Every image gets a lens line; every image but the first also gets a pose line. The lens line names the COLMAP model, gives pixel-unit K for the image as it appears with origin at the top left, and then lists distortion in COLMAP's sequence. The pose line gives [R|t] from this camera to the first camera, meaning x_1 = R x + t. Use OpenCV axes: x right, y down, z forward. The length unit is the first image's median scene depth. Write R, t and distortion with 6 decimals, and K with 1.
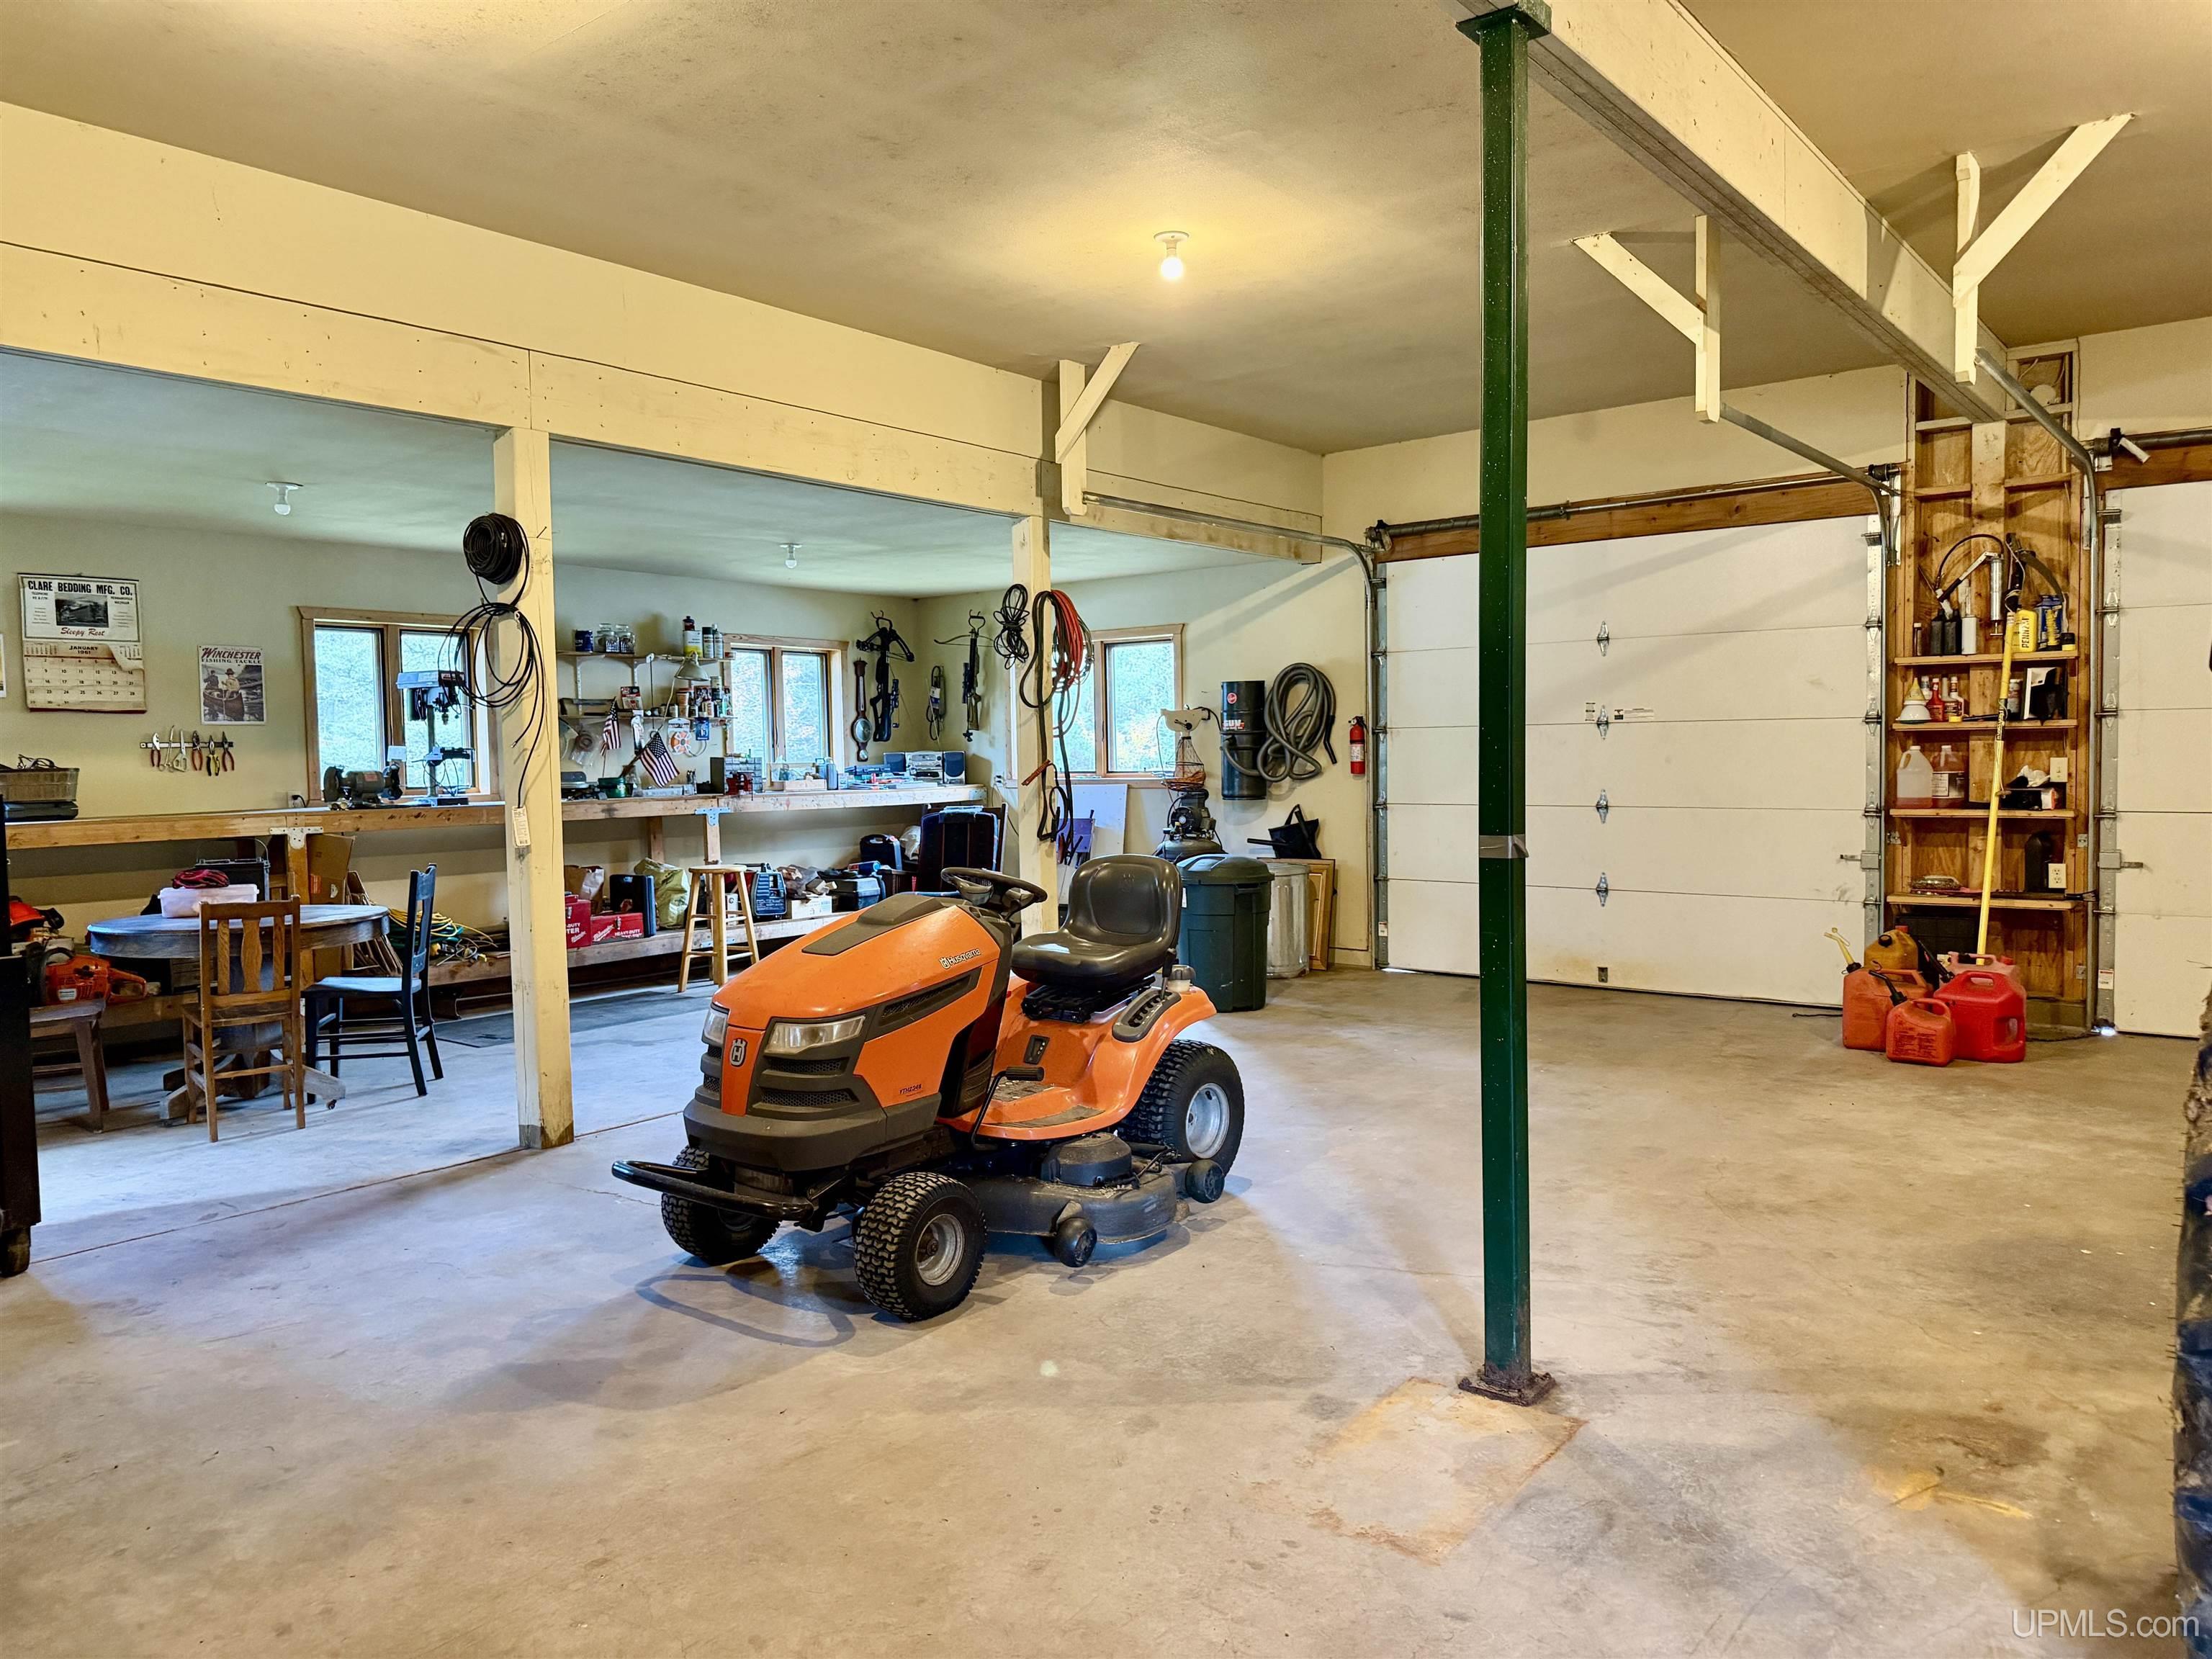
lens RADIAL K [[1530.7, 0, 1101.5], [0, 1530.7, 829.4], [0, 0, 1]] dist [0.127759, -0.240985]
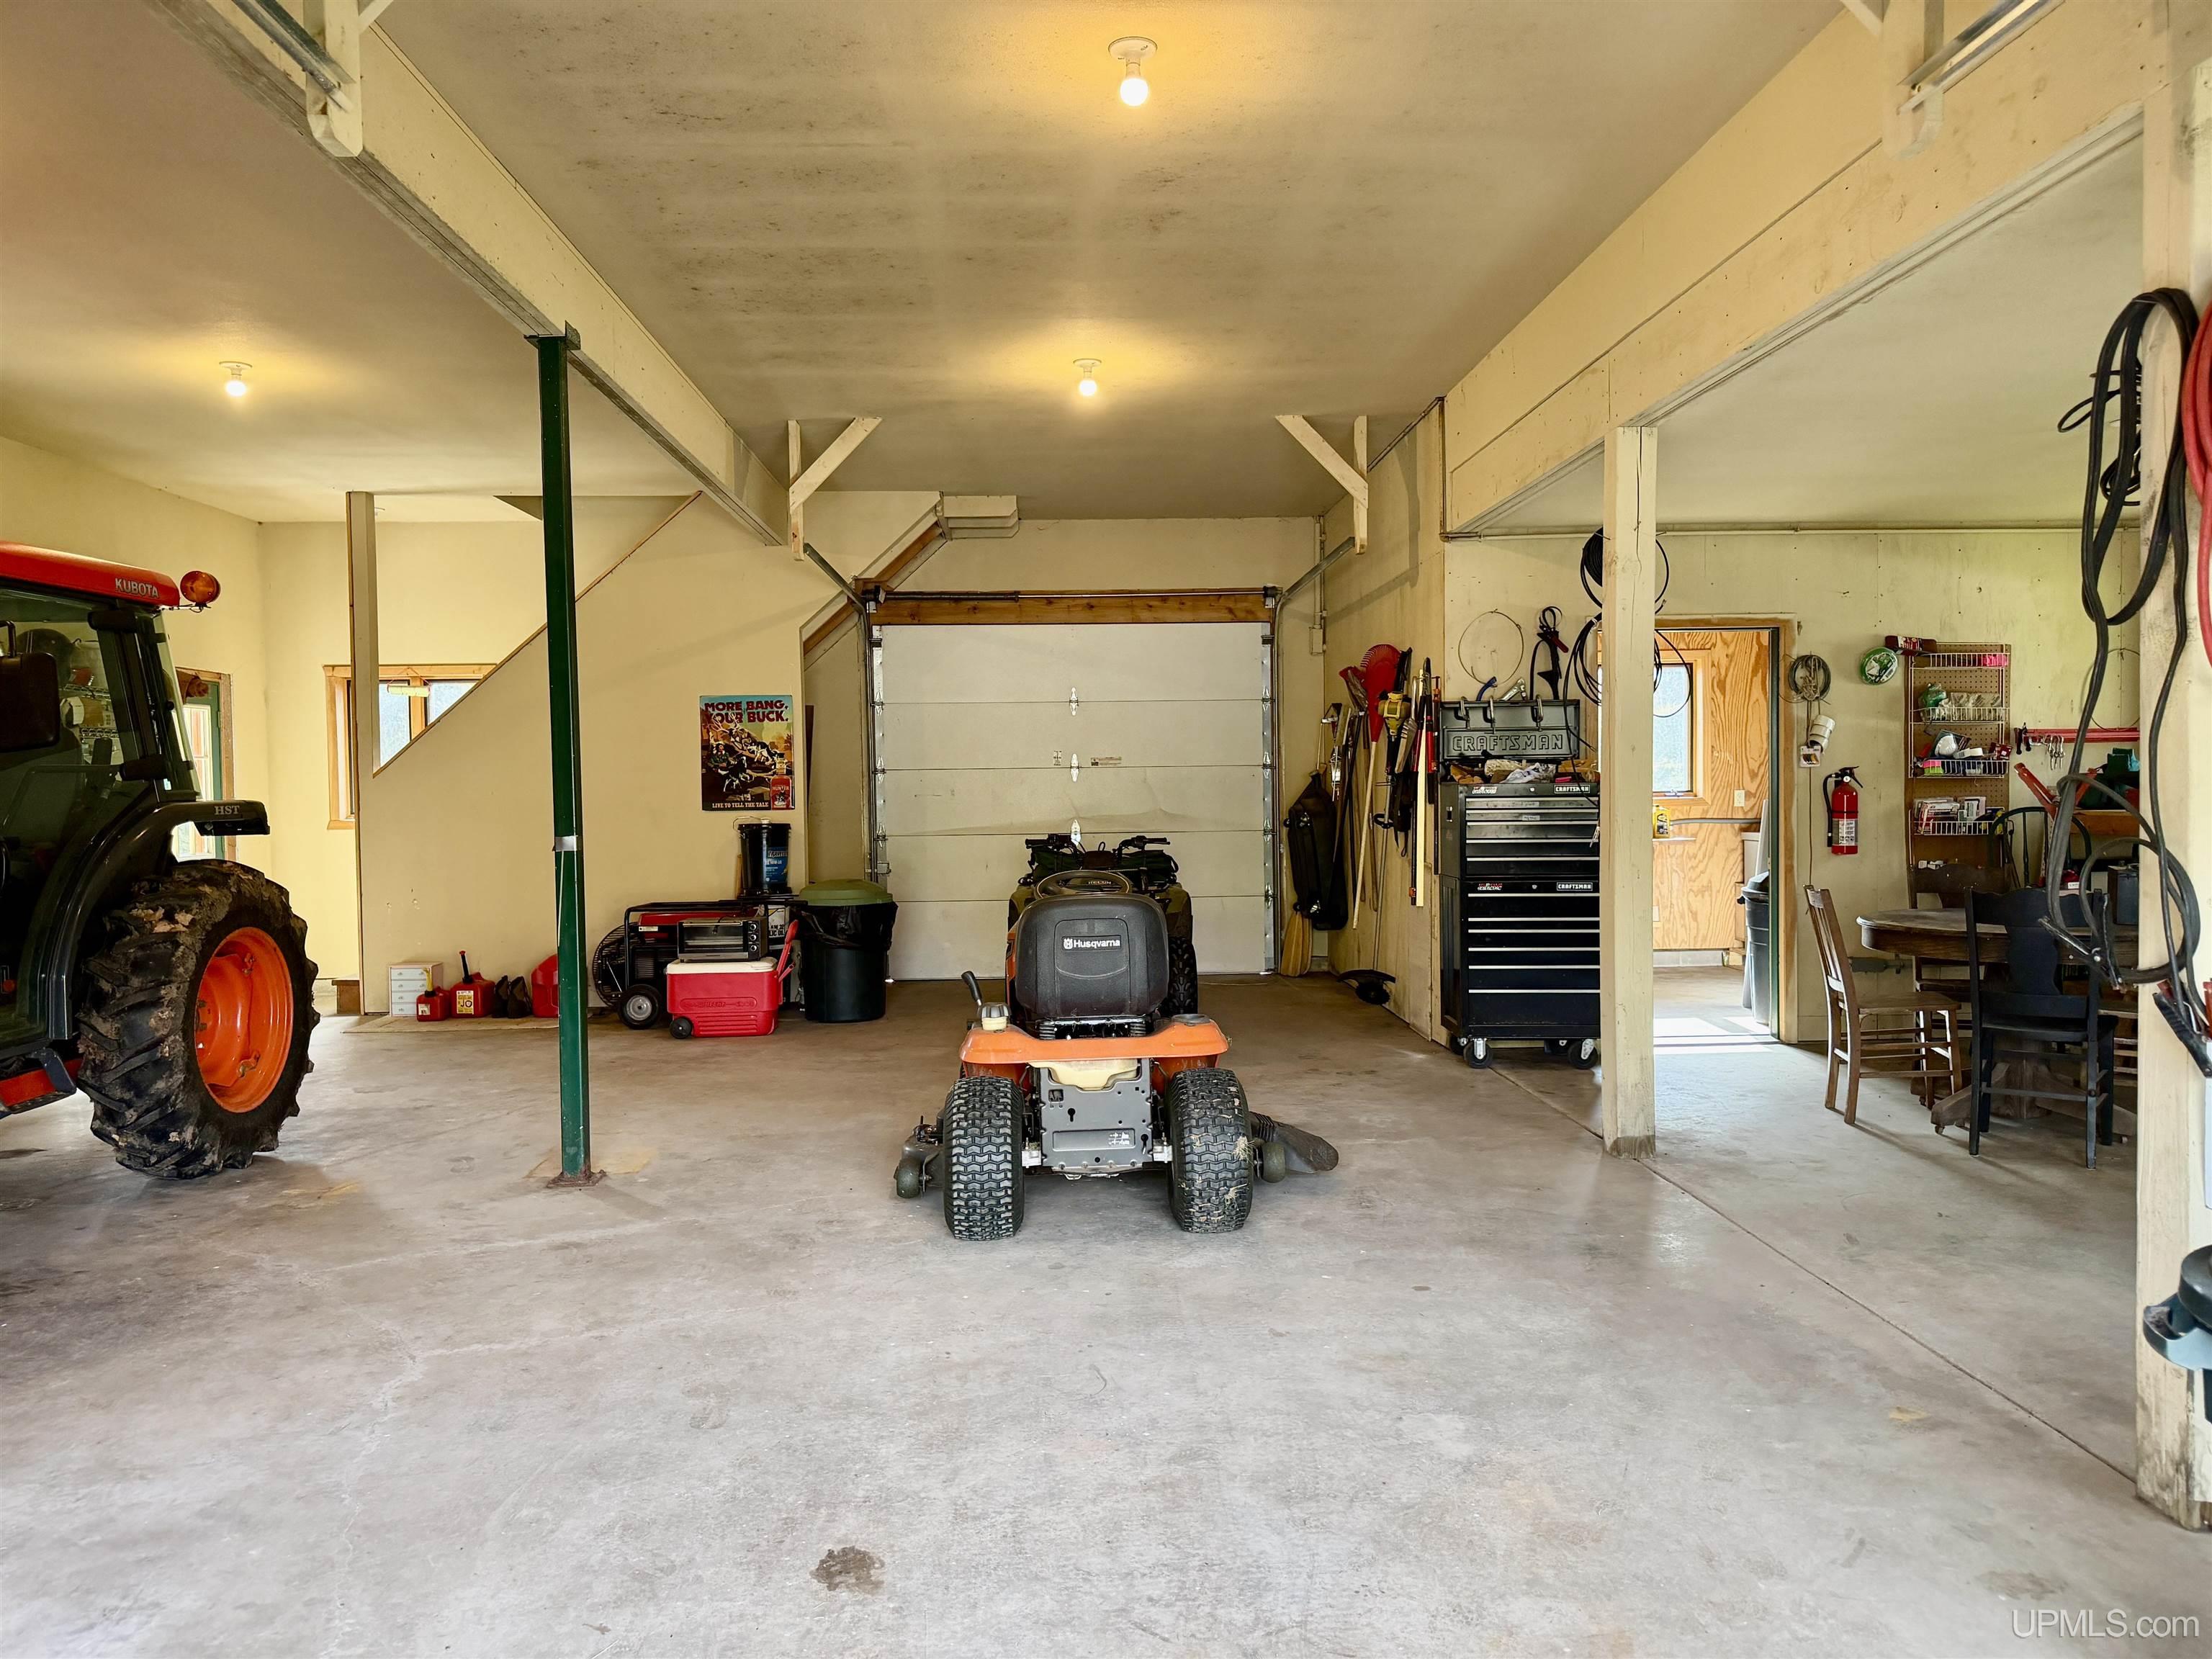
lens RADIAL K [[1530.7, 0, 1101.5], [0, 1530.7, 829.4], [0, 0, 1]] dist [0.127759, -0.240985]
pose [[-0.752459, 0.025105, -0.658160, 0.726111], [-0.006964, 0.998914, 0.046065, -0.070951], [0.658602, 0.039246, -0.751467, 2.052445]]
